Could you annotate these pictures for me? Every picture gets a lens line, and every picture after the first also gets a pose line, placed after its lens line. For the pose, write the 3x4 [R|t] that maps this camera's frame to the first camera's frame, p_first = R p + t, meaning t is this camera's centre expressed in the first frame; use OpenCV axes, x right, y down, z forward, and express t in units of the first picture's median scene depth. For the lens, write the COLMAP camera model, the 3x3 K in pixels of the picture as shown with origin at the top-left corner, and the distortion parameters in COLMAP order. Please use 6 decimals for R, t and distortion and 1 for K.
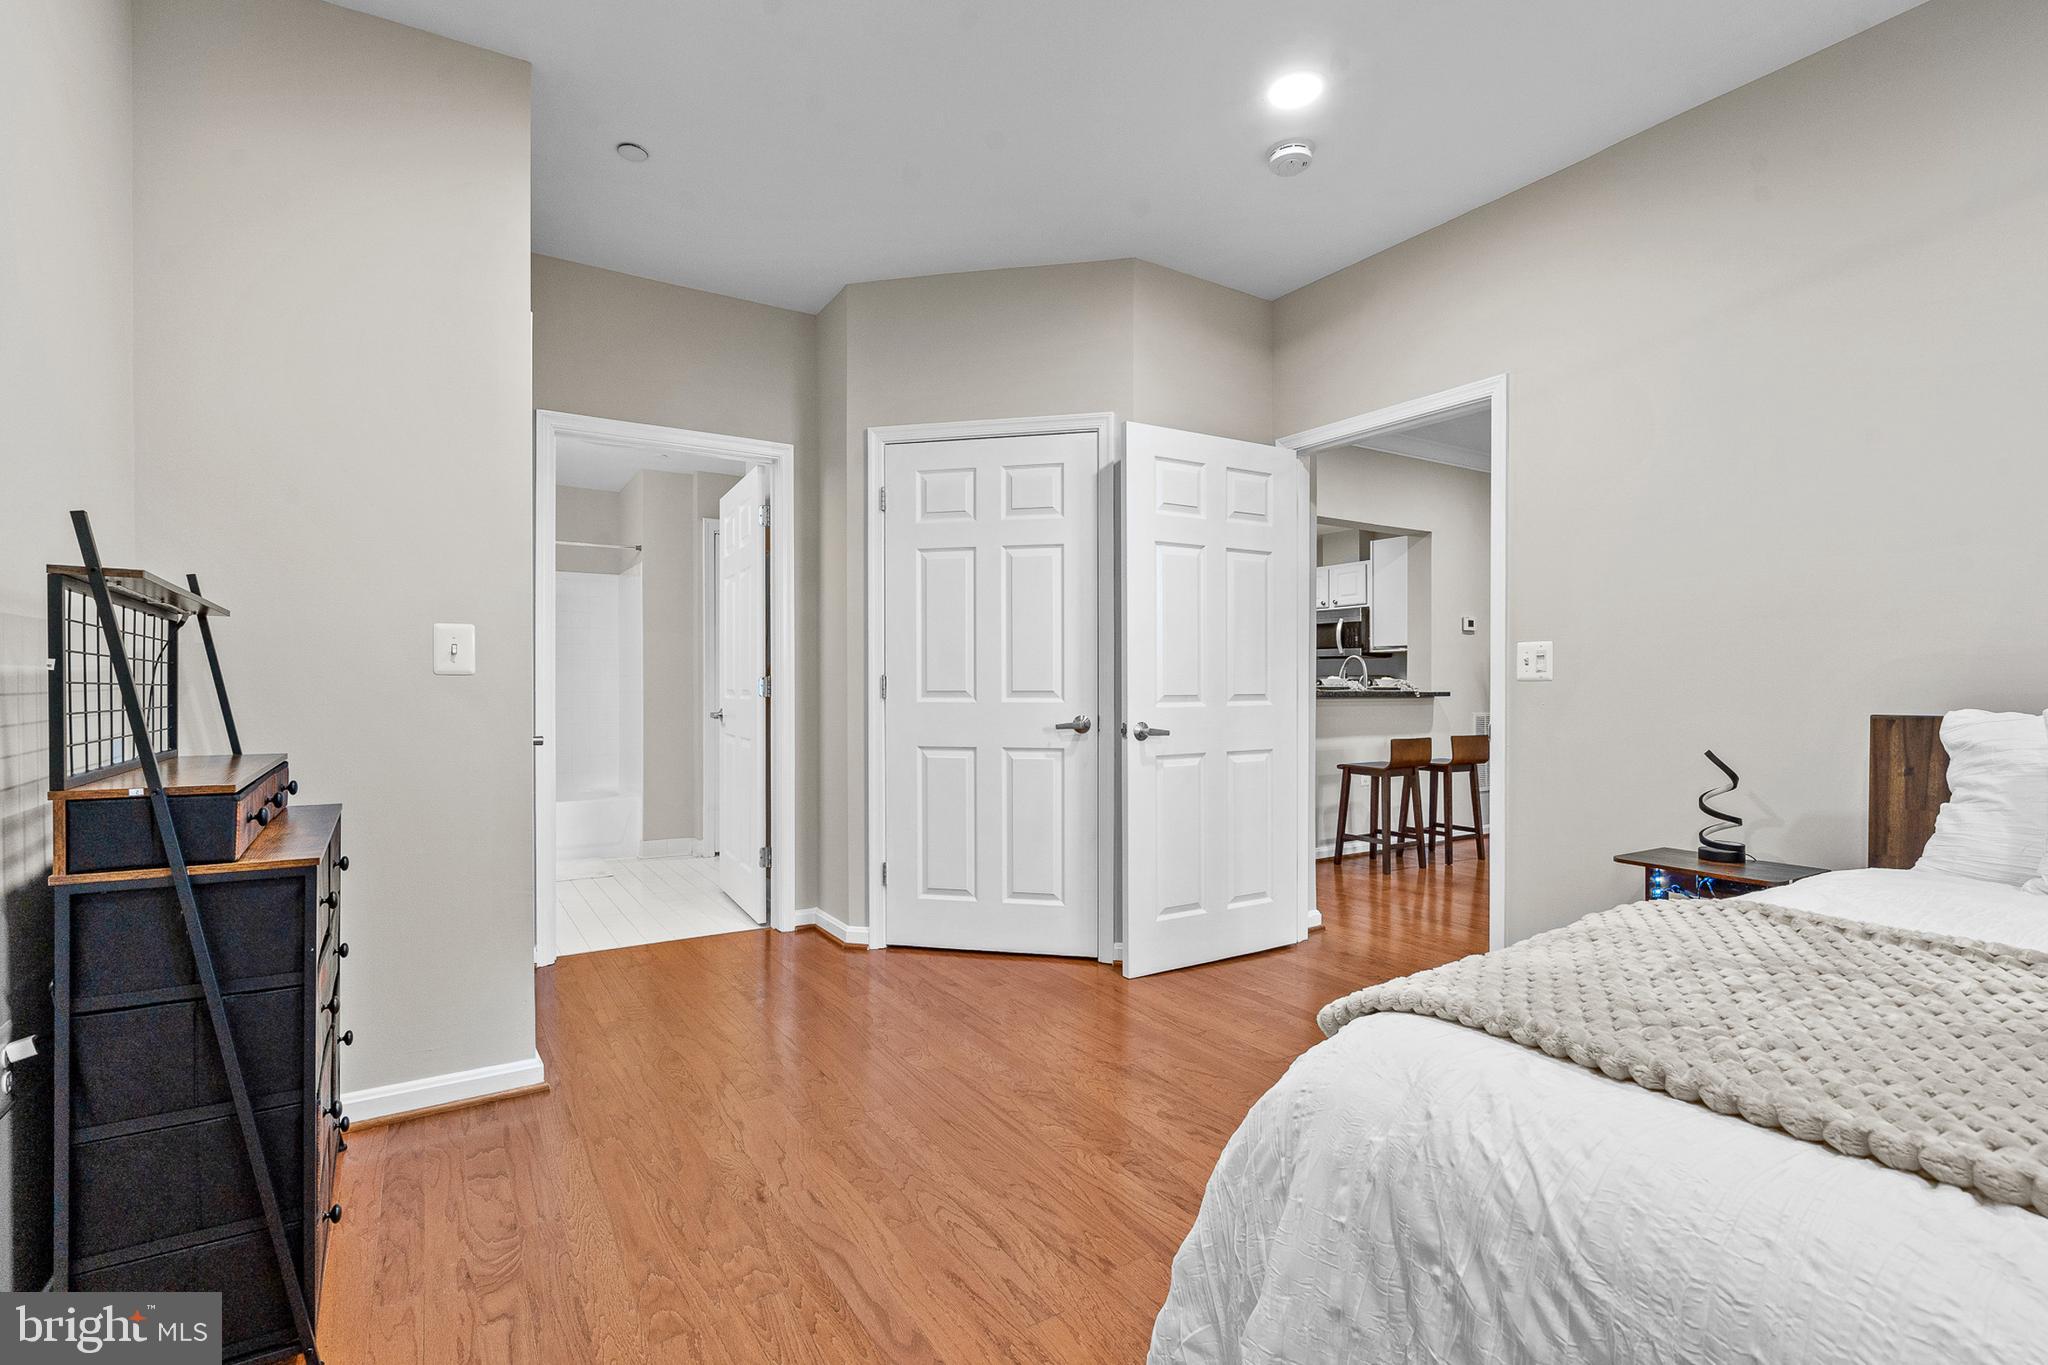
lens RADIAL K [[938.2, 0, 1023.6], [0, 938.2, 677.4], [0, 0, 1]] dist [-0.001853, 0.000057]
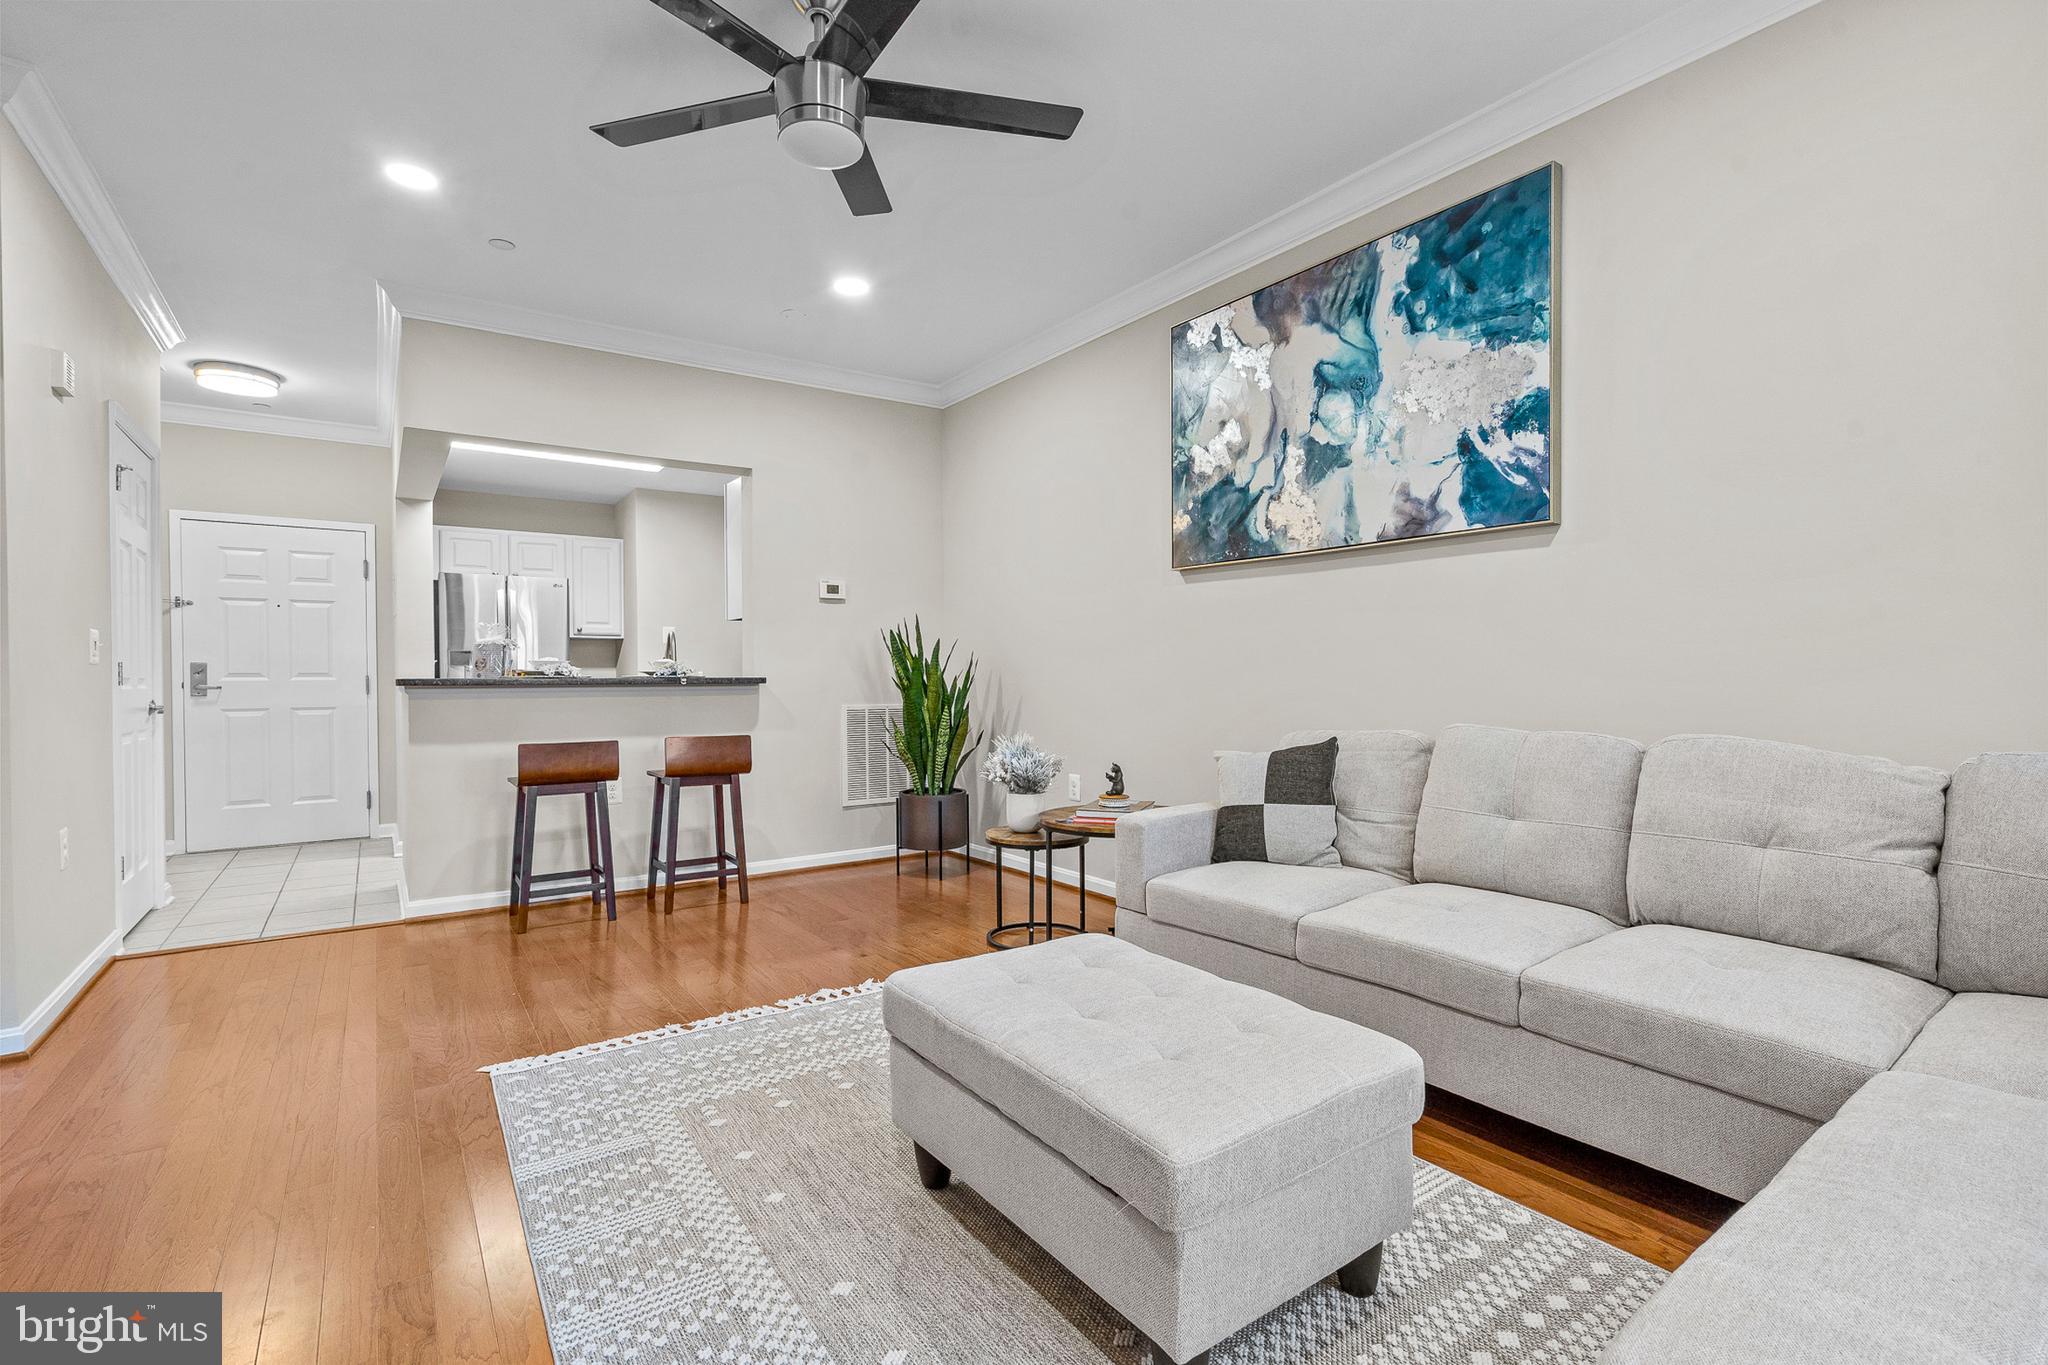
lens RADIAL K [[938.2, 0, 1023.6], [0, 938.2, 677.4], [0, 0, 1]] dist [-0.001853, 0.000057]
pose [[0.998655, -0.008911, 0.051077, 0.659384], [0.008245, 0.999879, 0.013223, 0.007312], [-0.051188, -0.012785, 0.998607, 0.238181]]
